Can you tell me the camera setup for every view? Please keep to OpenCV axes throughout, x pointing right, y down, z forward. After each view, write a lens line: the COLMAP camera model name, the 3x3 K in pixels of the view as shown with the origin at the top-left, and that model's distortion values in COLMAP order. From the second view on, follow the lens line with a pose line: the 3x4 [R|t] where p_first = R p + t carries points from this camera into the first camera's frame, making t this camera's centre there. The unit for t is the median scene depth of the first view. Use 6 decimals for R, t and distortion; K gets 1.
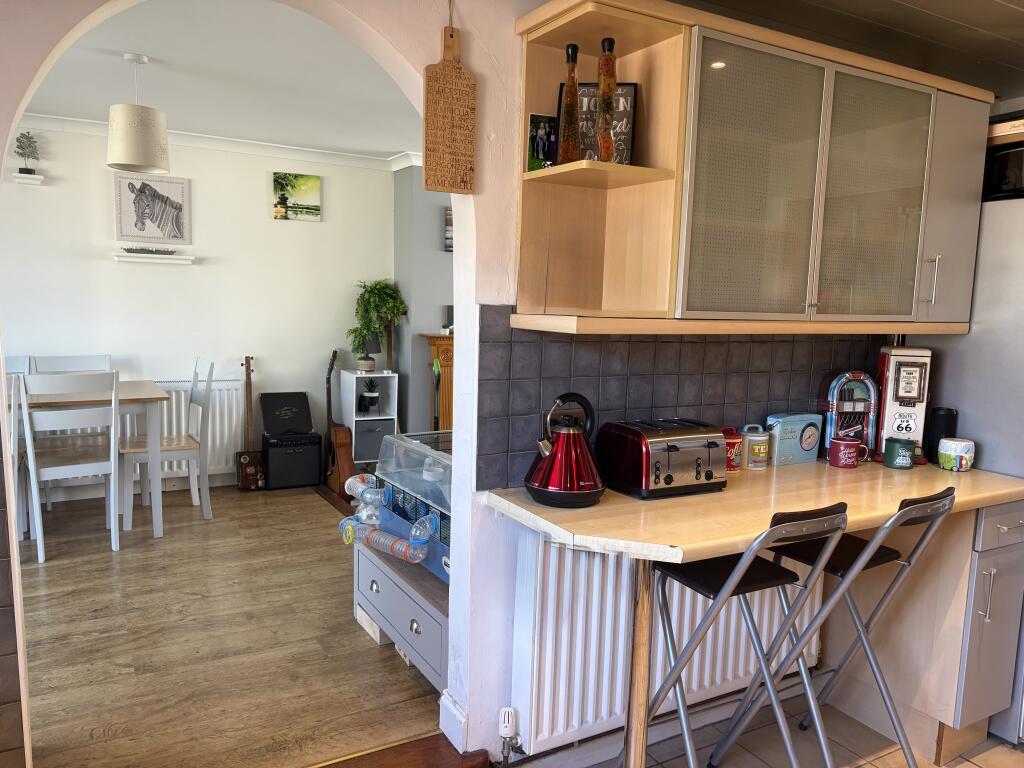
lens RADIAL K [[776.1, 0, 512.3], [0, 776.1, 384.5], [0, 0, 1]] dist [0.000008, -0.001381]
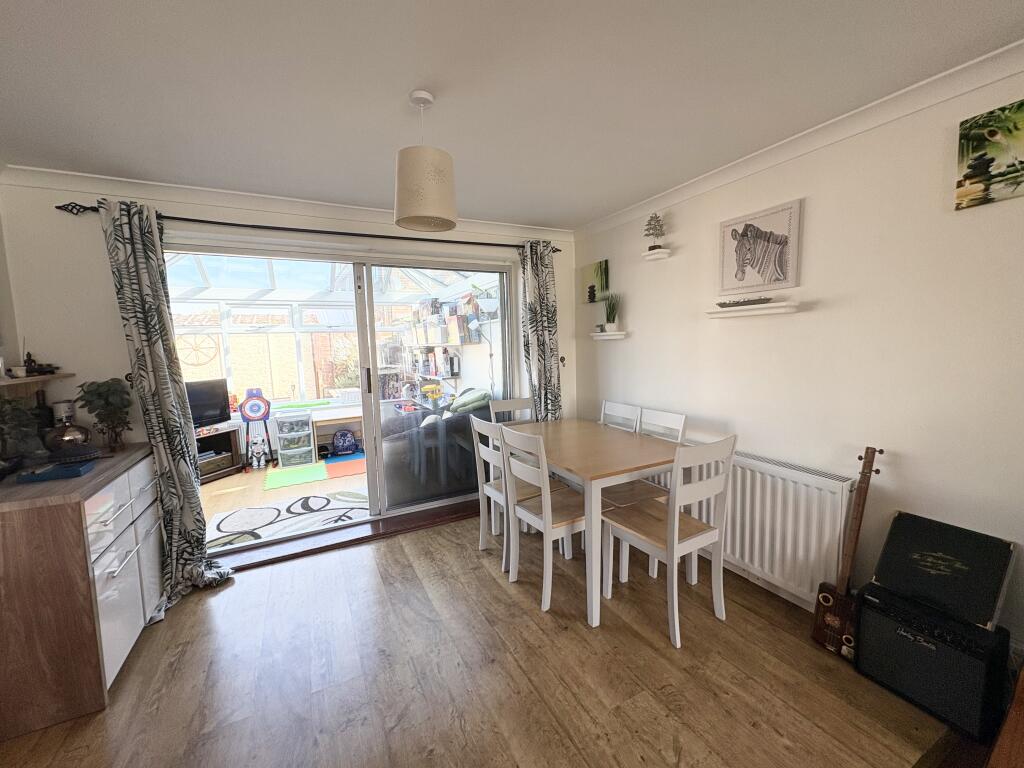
lens RADIAL K [[405.9, 0, 512.7], [0, 405.9, 383.9], [0, 0, 1]] dist [-0.001212, 0.000614]
pose [[-0.041654, 0.065418, -0.996988, -0.001148], [-0.094193, 0.993153, 0.069102, -0.087556], [0.994682, 0.096787, -0.035207, 0.754605]]
